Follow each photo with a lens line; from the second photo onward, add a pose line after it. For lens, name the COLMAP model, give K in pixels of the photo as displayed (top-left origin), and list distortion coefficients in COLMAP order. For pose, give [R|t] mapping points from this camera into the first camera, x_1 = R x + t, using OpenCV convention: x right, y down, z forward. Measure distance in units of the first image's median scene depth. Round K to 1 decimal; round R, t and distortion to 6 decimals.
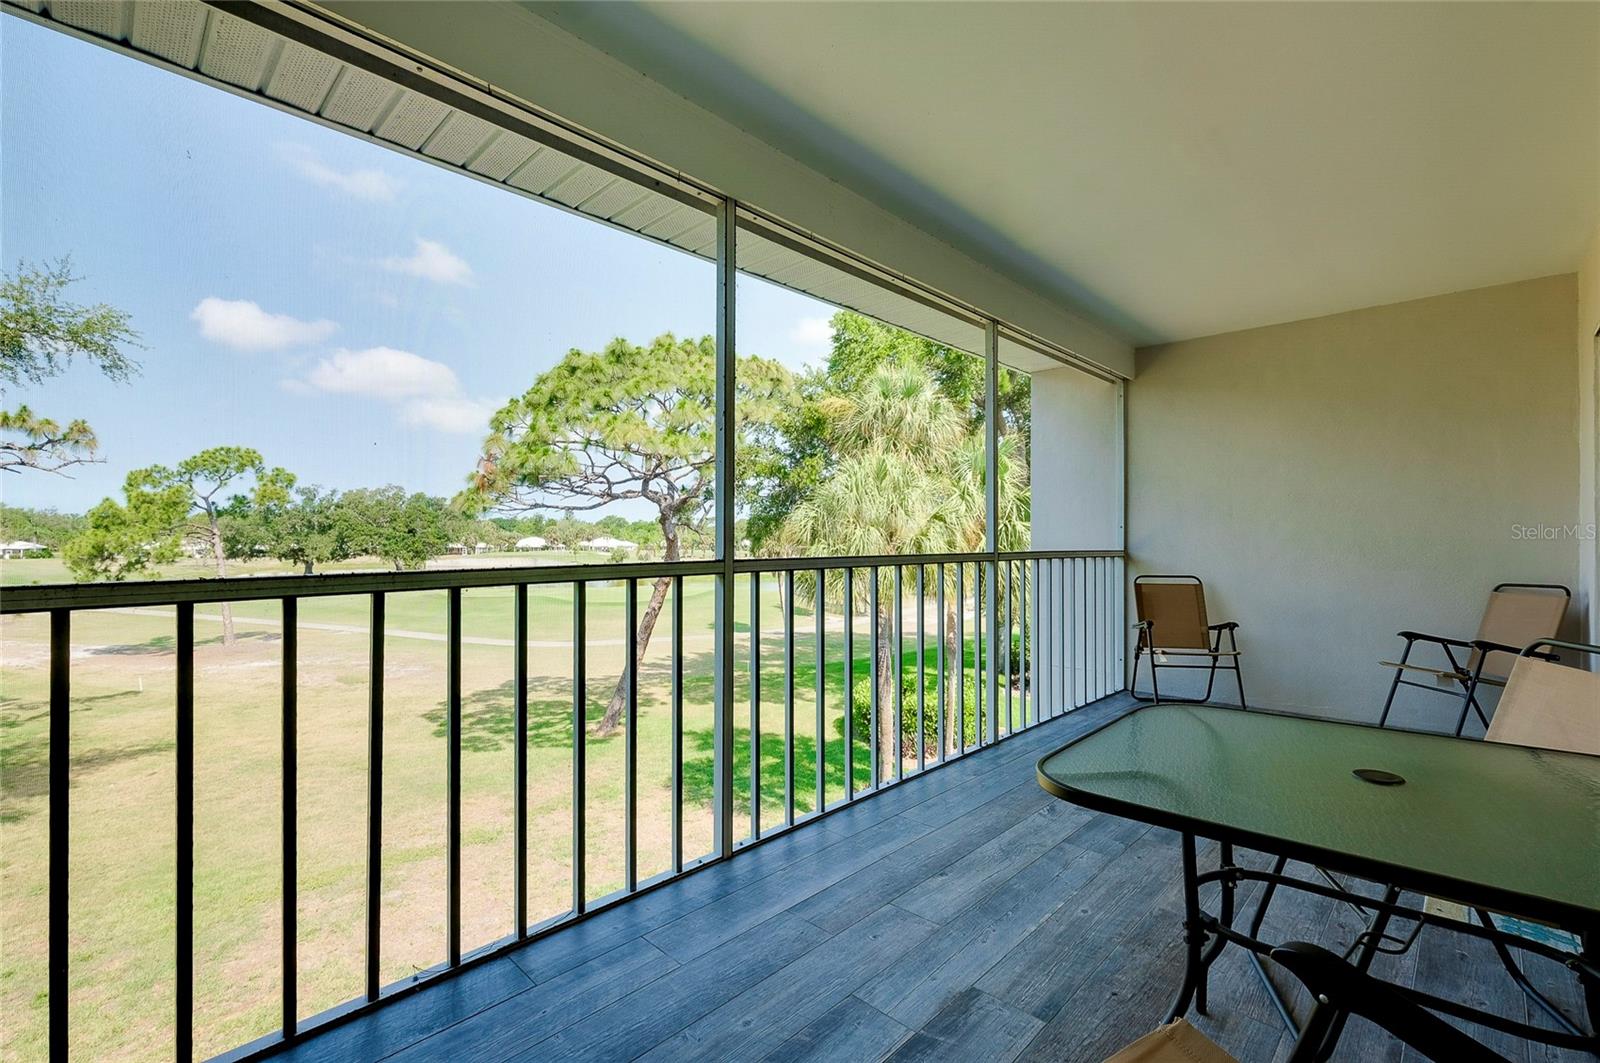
lens RADIAL K [[702.7, 0, 803.6], [0, 702.7, 525.9], [0, 0, 1]] dist [-0.001471, -0.001354]
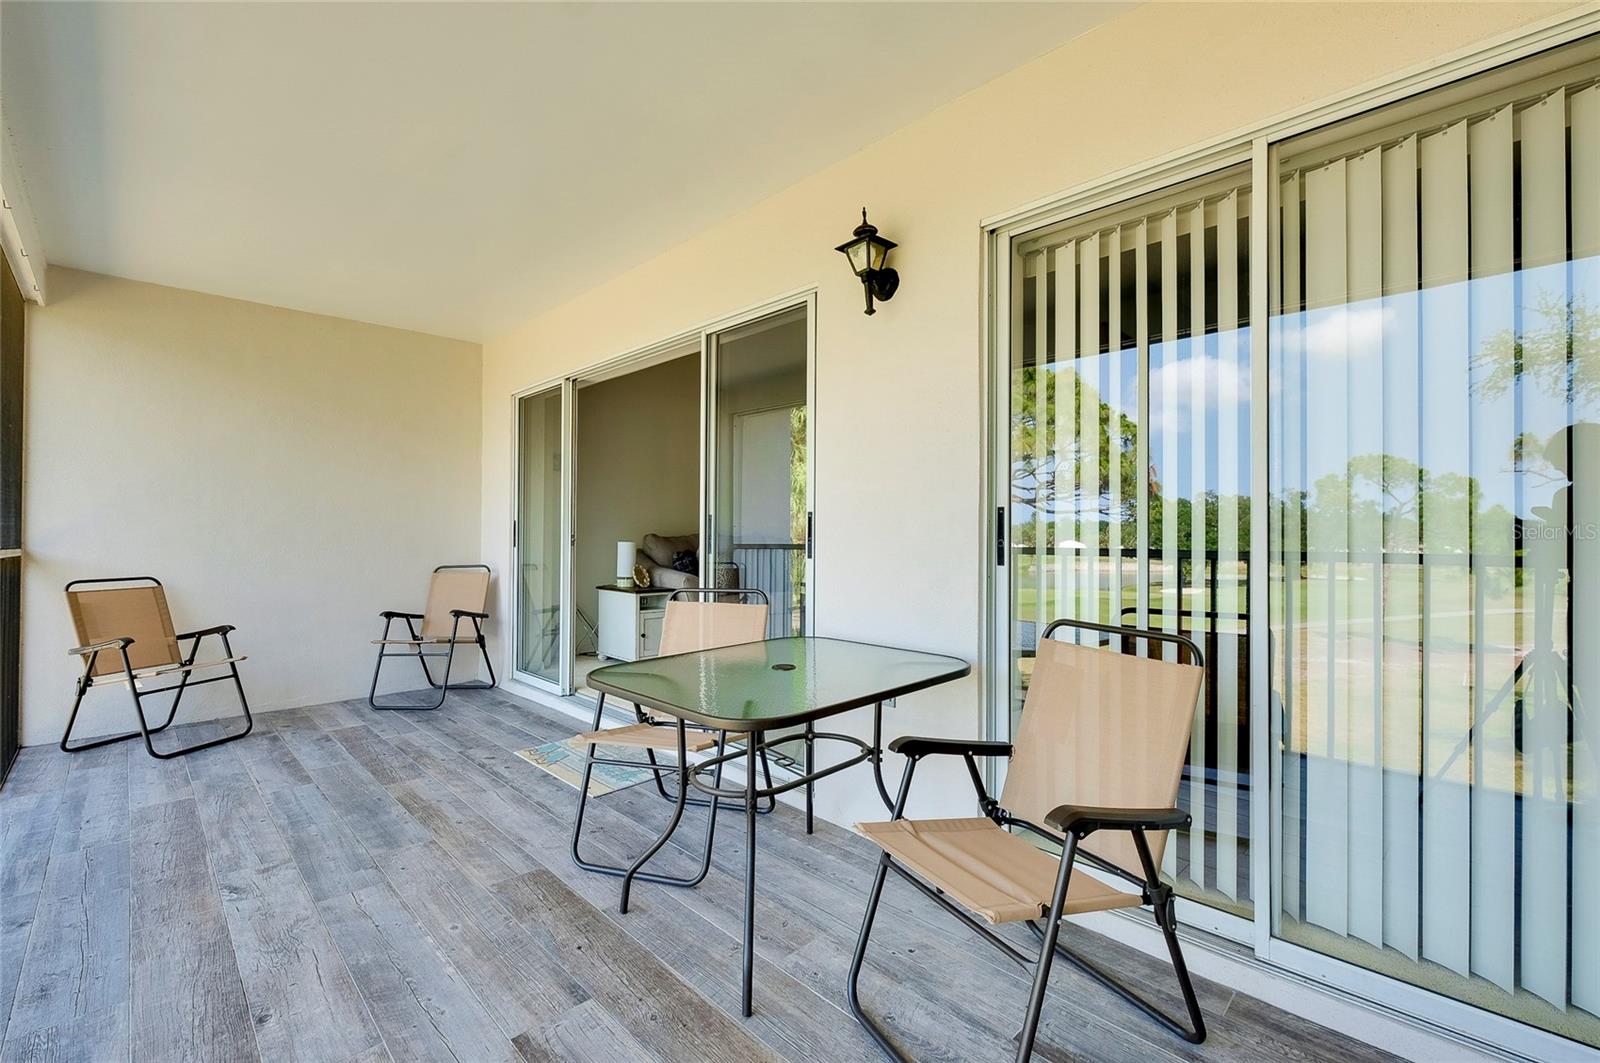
lens RADIAL K [[702.7, 0, 801.2], [0, 702.7, 532.5], [0, 0, 1]] dist [-0.001471, -0.001354]
pose [[0.034905, 0.002459, 0.999388, -0.045452], [-0.019409, 0.999810, -0.001782, 0.001361], [-0.999202, -0.019335, 0.034947, 0.045139]]
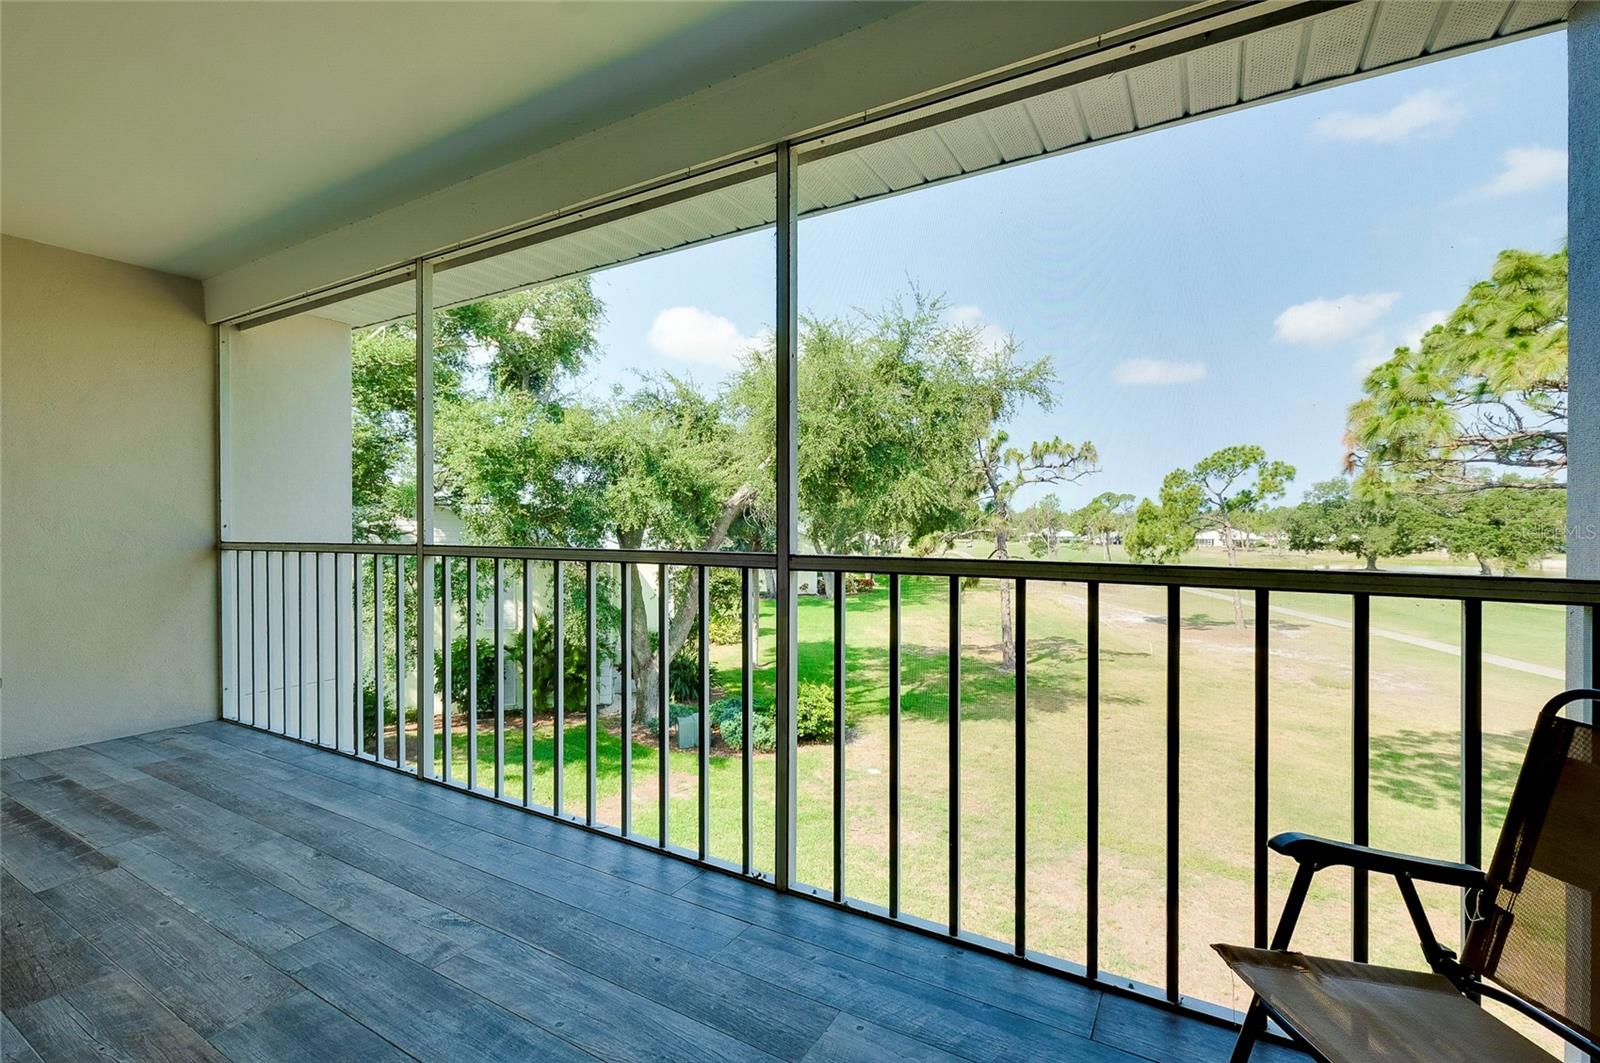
lens RADIAL K [[702.7, 0, 797.2], [0, 702.7, 524.1], [0, 0, 1]] dist [-0.001471, -0.001354]
pose [[0.241161, -0.005547, -0.970469, 0.132807], [0.013445, 0.999907, -0.002374, 0.002543], [0.970392, -0.012476, 0.241214, 0.140311]]
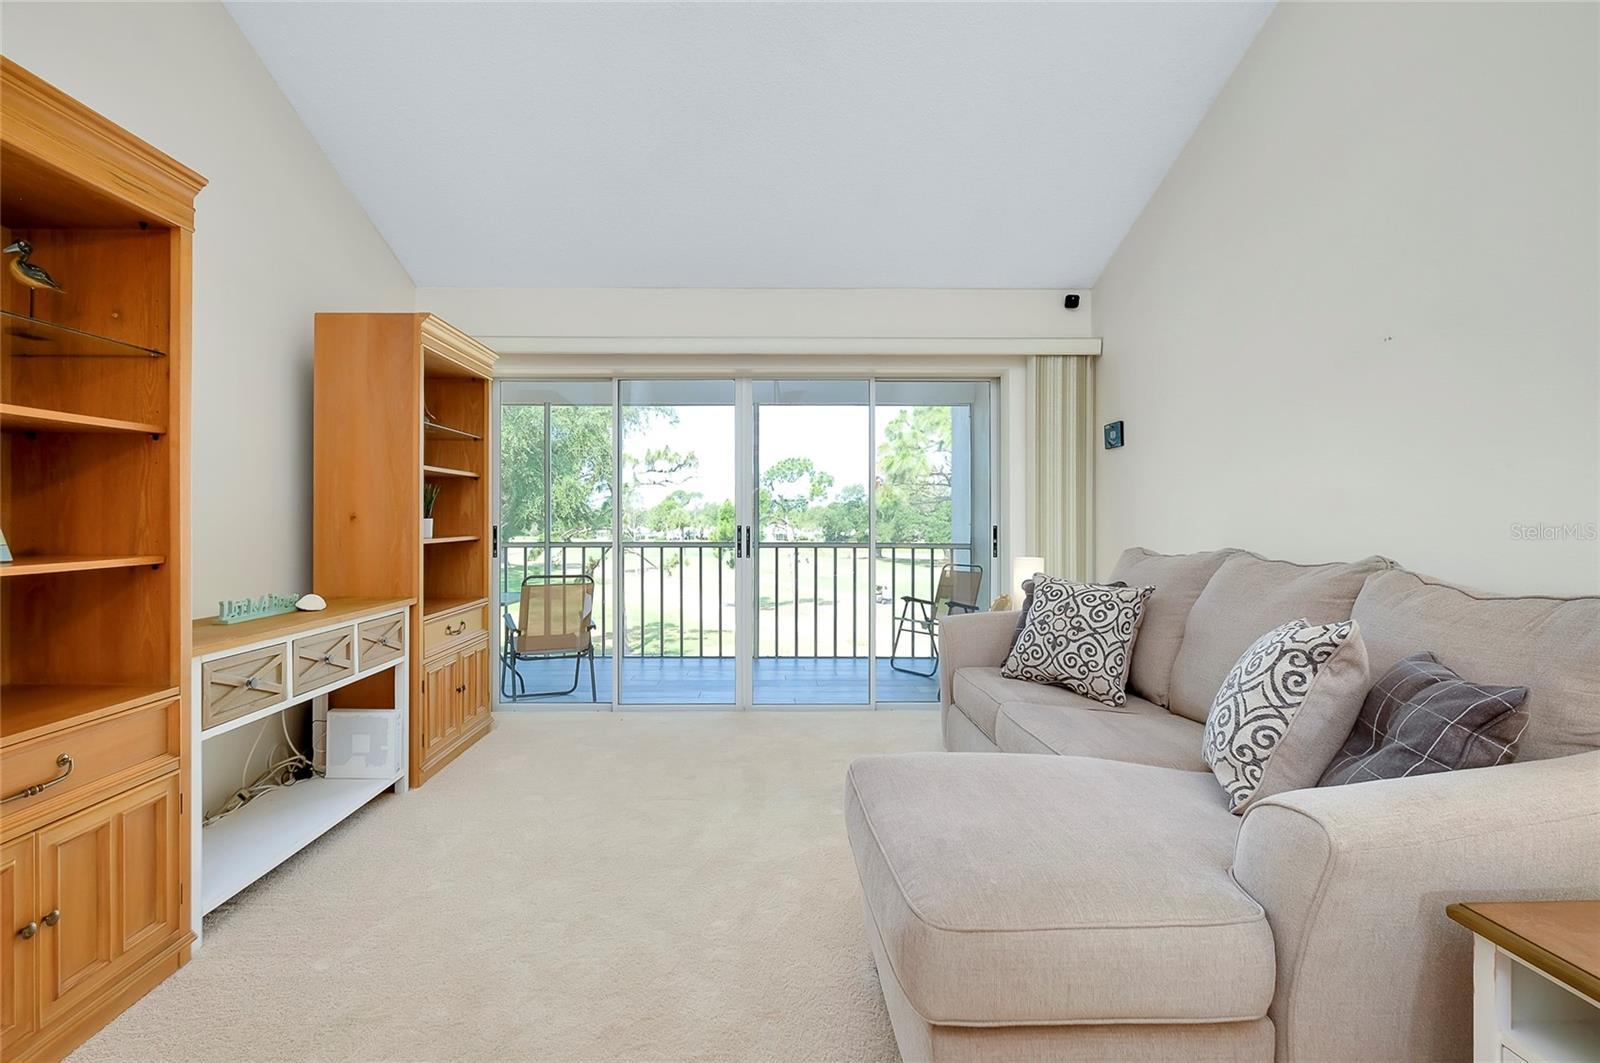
lens RADIAL K [[737.9, 0, 756.6], [0, 737.9, 520.0], [0, 0, 1]] dist [-0.006799, 0.004080]
pose [[0.694266, -0.005393, -0.719699, 0.244725], [0.012502, 0.999911, 0.004567, -0.003541], [0.719610, -0.012168, 0.694272, -0.032794]]
